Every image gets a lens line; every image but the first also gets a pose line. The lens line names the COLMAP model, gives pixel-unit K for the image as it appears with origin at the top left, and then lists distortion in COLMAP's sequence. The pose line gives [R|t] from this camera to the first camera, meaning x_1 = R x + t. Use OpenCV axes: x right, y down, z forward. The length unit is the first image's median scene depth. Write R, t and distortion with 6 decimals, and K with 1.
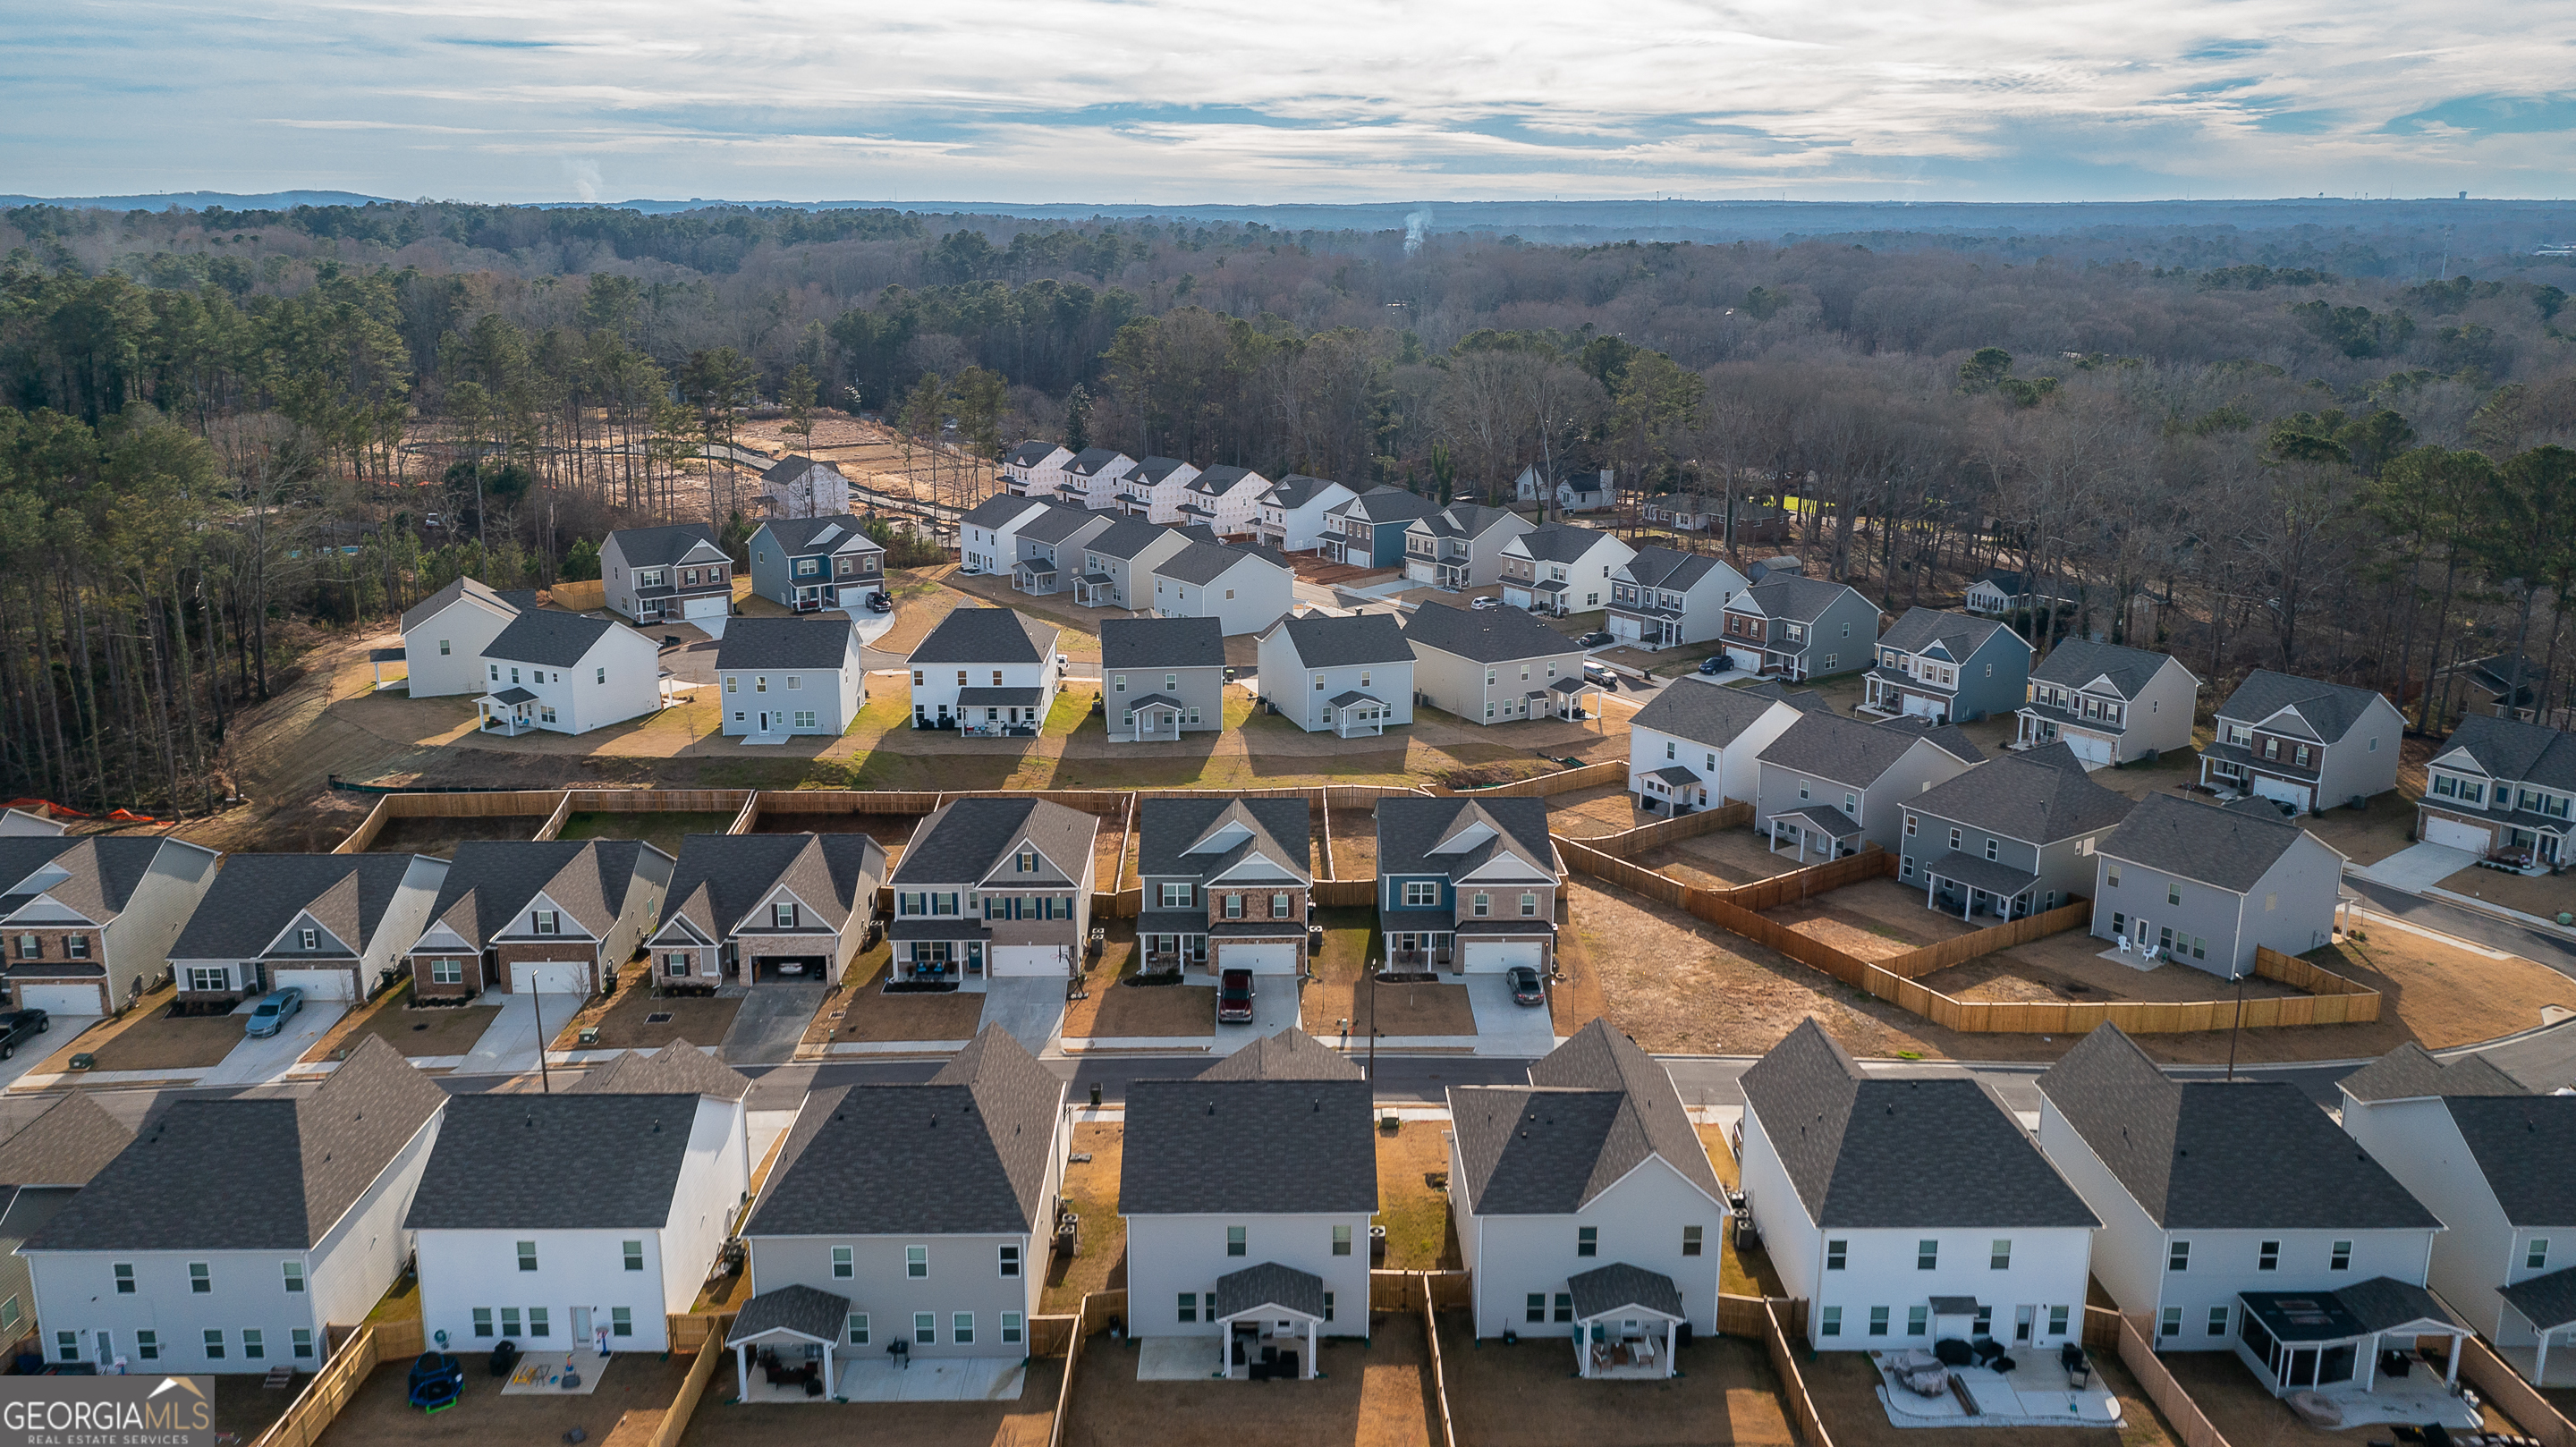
lens RADIAL K [[2048.5, 0, 1288.0], [0, 2048.5, 723.5], [0, 0, 1]] dist [-0.004233, 0.008394]
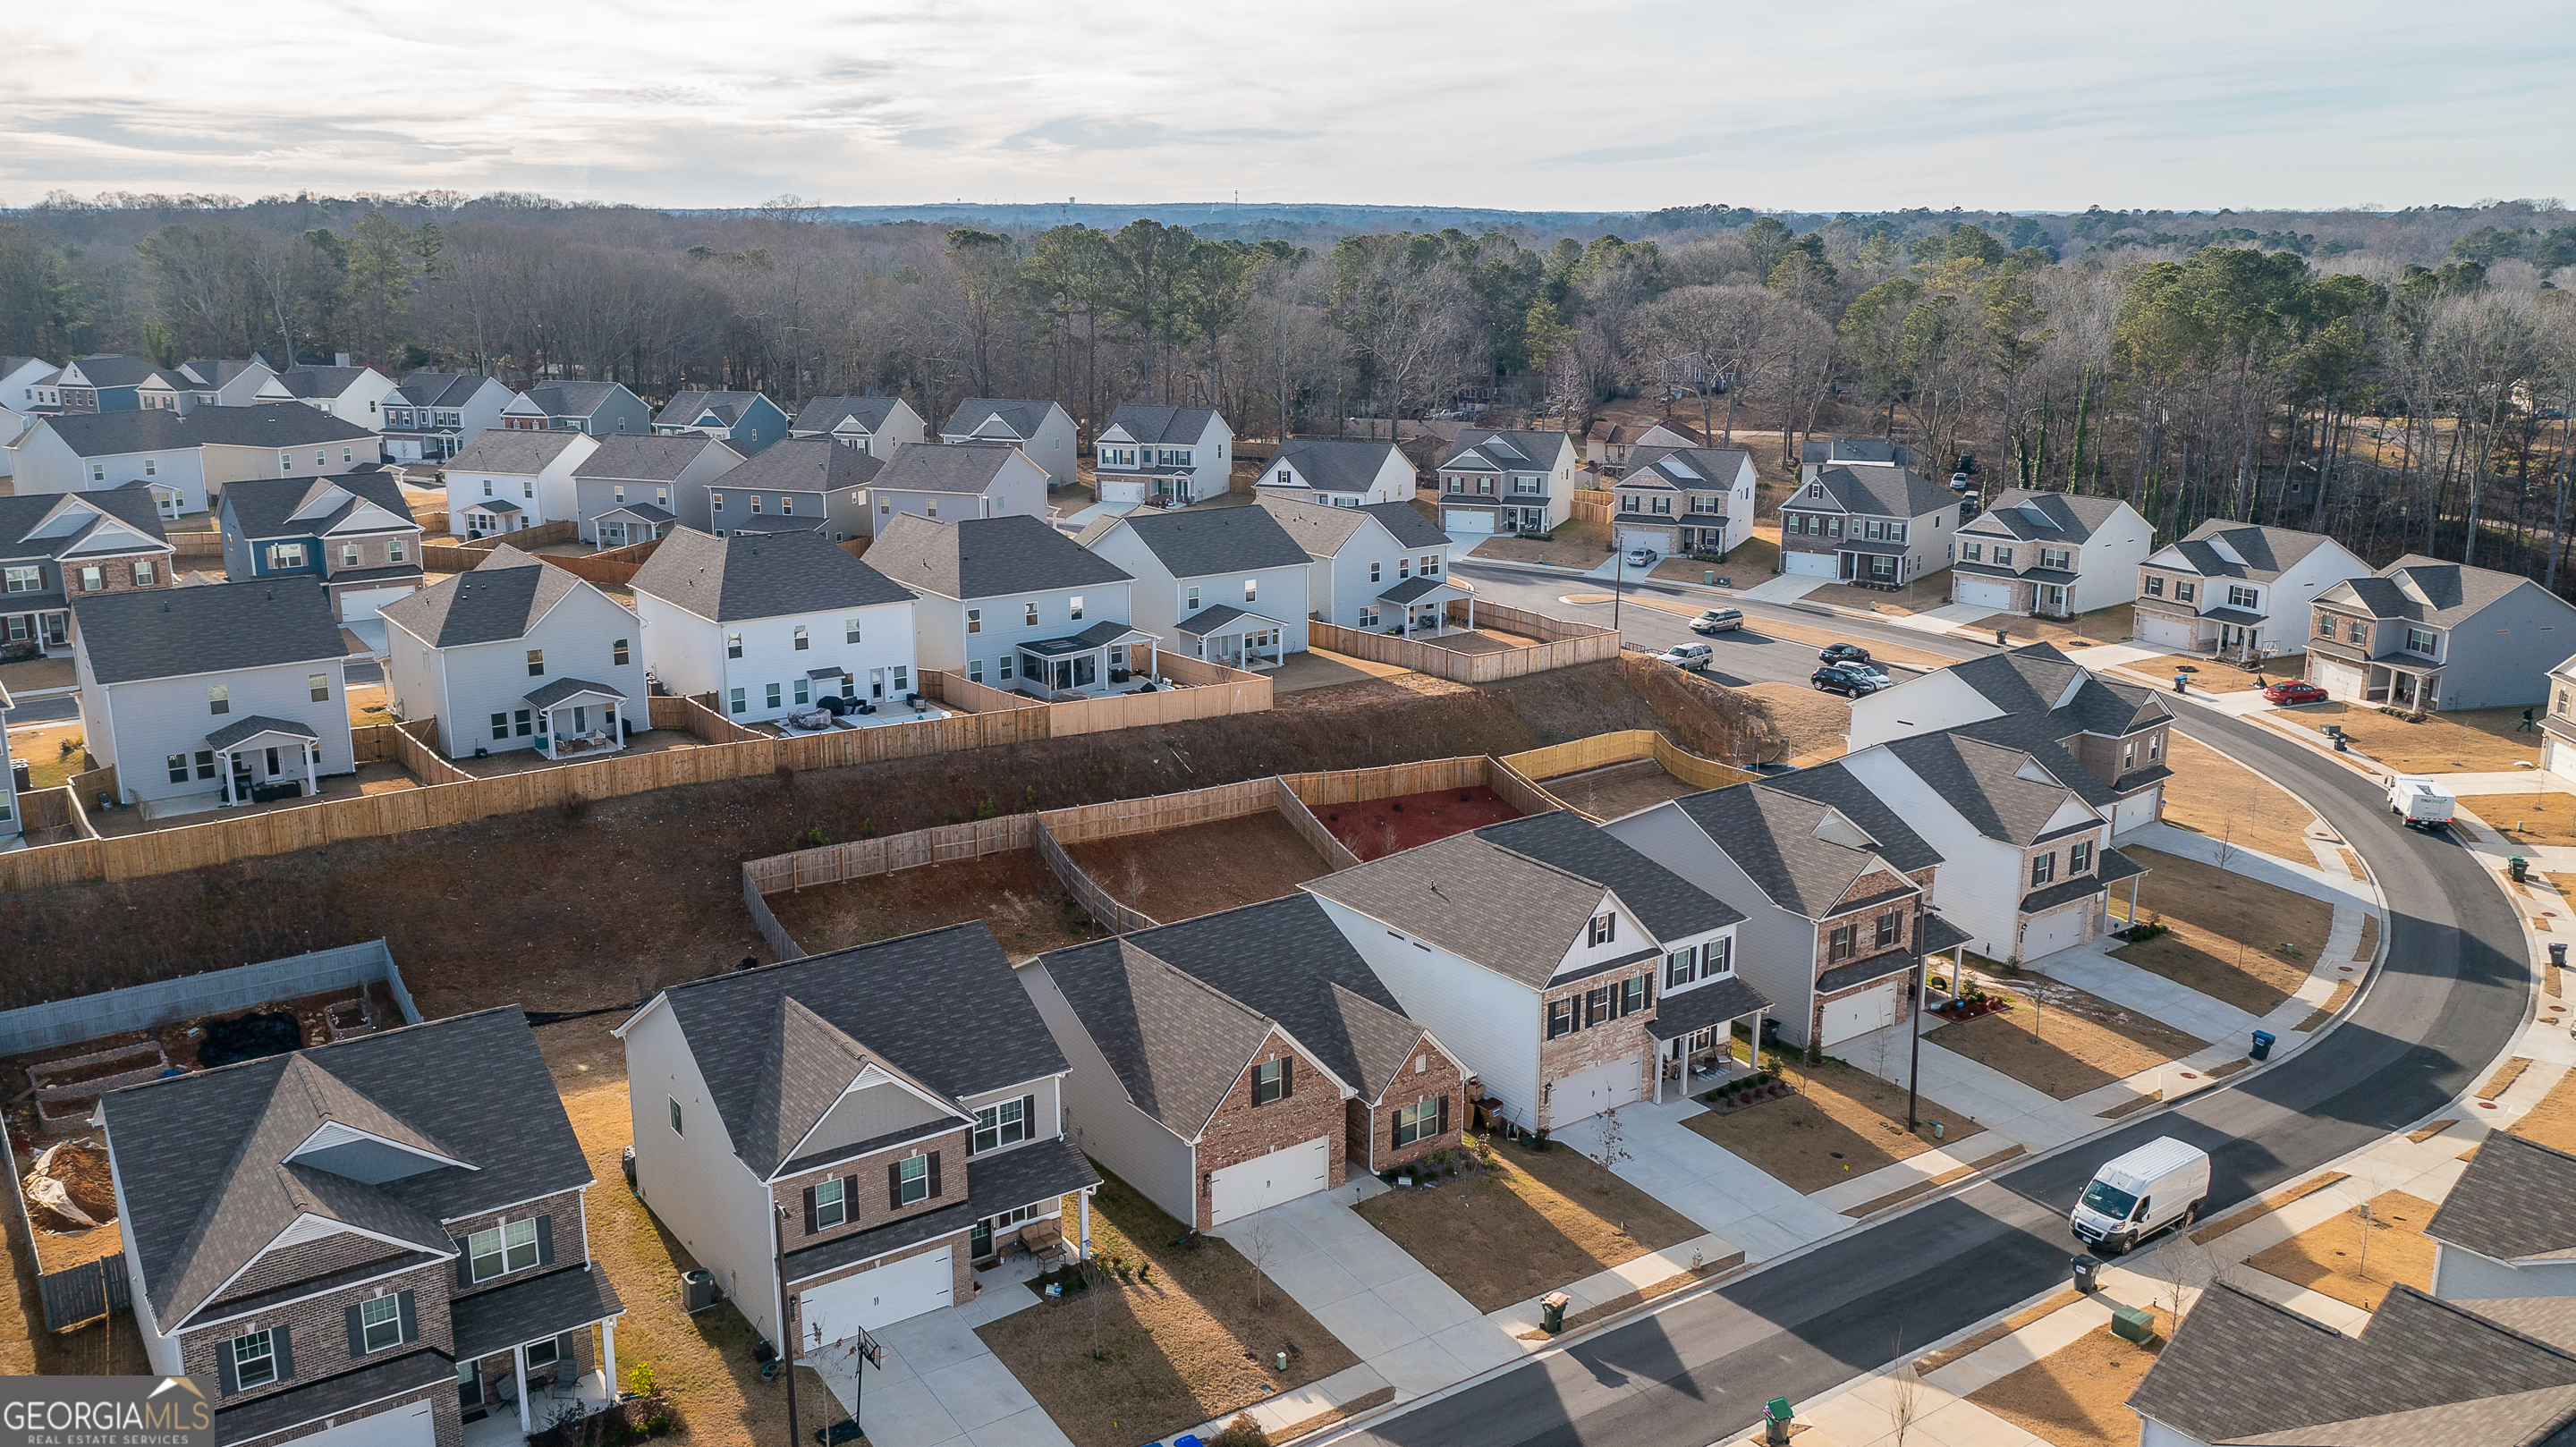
lens RADIAL K [[2048.5, 0, 1288.0], [0, 2048.5, 723.5], [0, 0, 1]] dist [-0.004233, 0.008394]
pose [[0.820300, -0.143299, 0.553690, -0.112918], [0.143766, 0.988682, 0.042886, 0.202137], [-0.553569, 0.044422, 0.831618, -0.179641]]
